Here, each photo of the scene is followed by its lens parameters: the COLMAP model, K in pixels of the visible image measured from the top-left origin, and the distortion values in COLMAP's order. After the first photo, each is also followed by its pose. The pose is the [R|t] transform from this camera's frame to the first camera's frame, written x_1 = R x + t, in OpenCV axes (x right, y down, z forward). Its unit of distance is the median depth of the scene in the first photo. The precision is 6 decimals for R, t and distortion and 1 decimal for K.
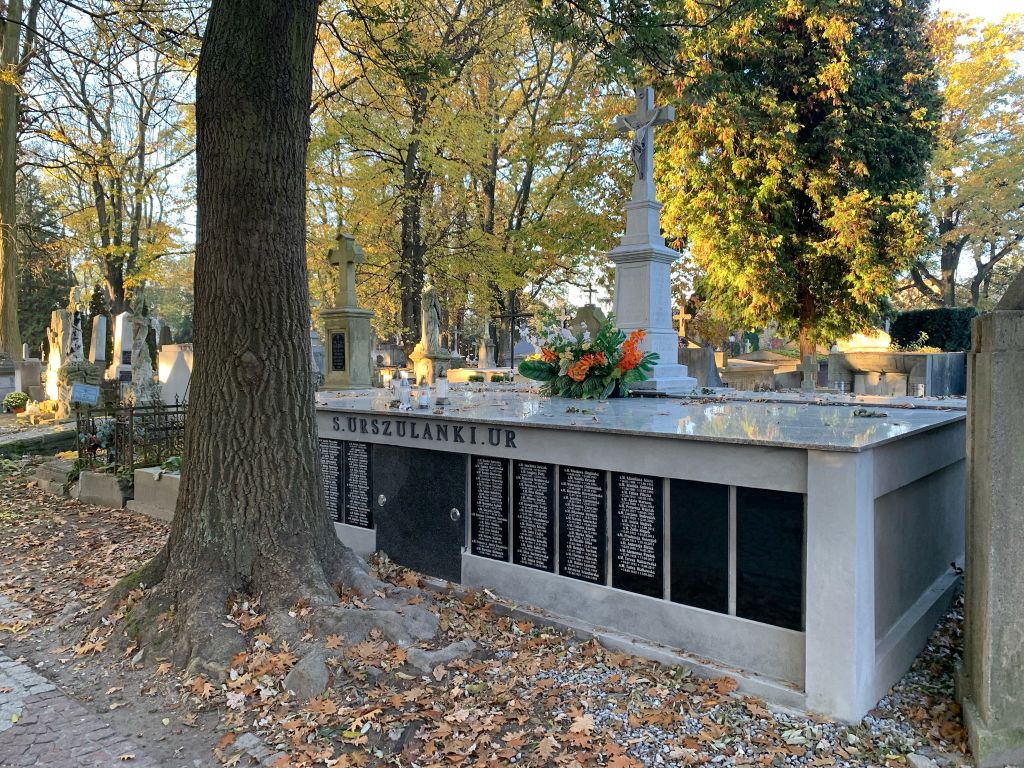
lens RADIAL K [[773.1, 0, 512.9], [0, 773.1, 370.3], [0, 0, 1]] dist [0.010280, 0.005298]
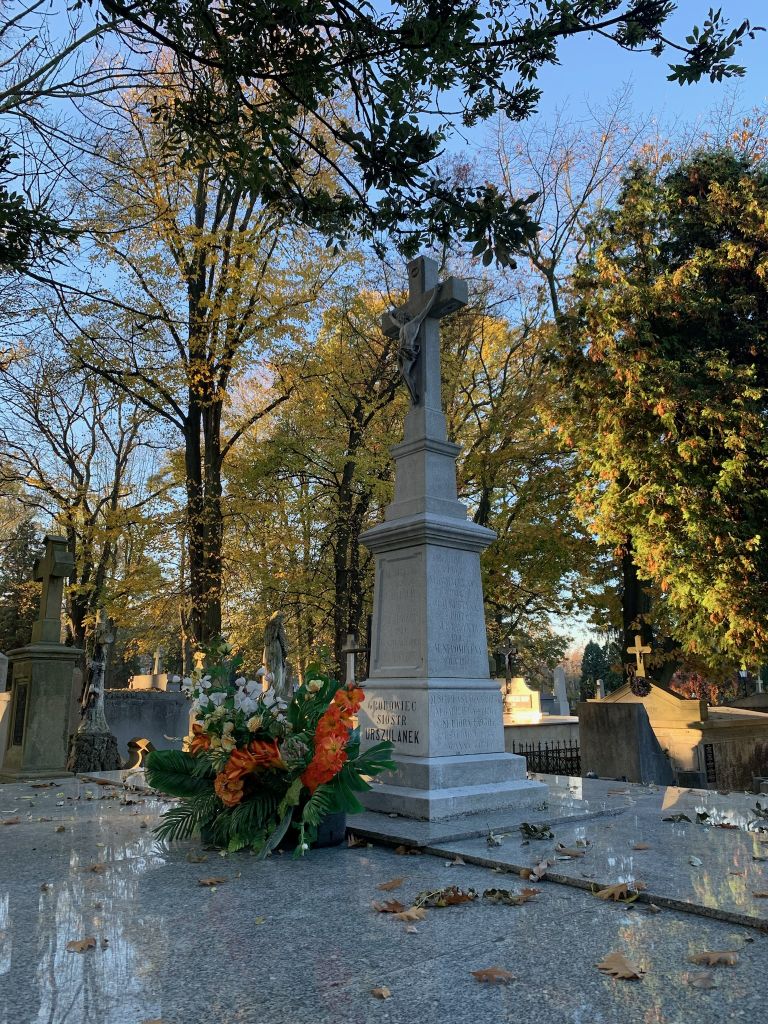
lens RADIAL K [[773.1, 0, 377.9], [0, 773.1, 497.9], [0, 0, 1]] dist [0.010280, 0.005298]
pose [[0.986420, -0.043144, -0.158475, 0.109857], [0.000374, 0.965468, -0.260520, -0.018206], [0.164243, 0.256923, 0.952373, 0.236474]]
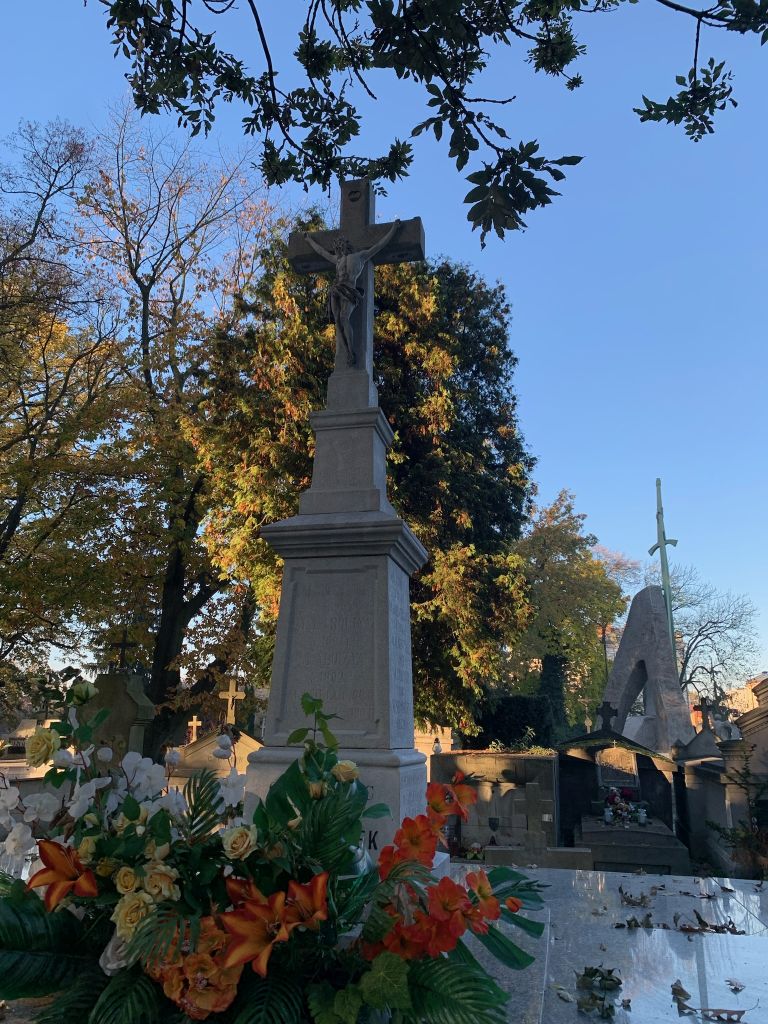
lens RADIAL K [[773.1, 0, 377.9], [0, 773.1, 497.9], [0, 0, 1]] dist [0.010280, 0.005298]
pose [[0.889177, 0.144983, 0.433986, 0.004172], [-0.005178, 0.951600, -0.307295, -0.026983], [-0.457534, 0.270992, 0.846892, 0.328234]]
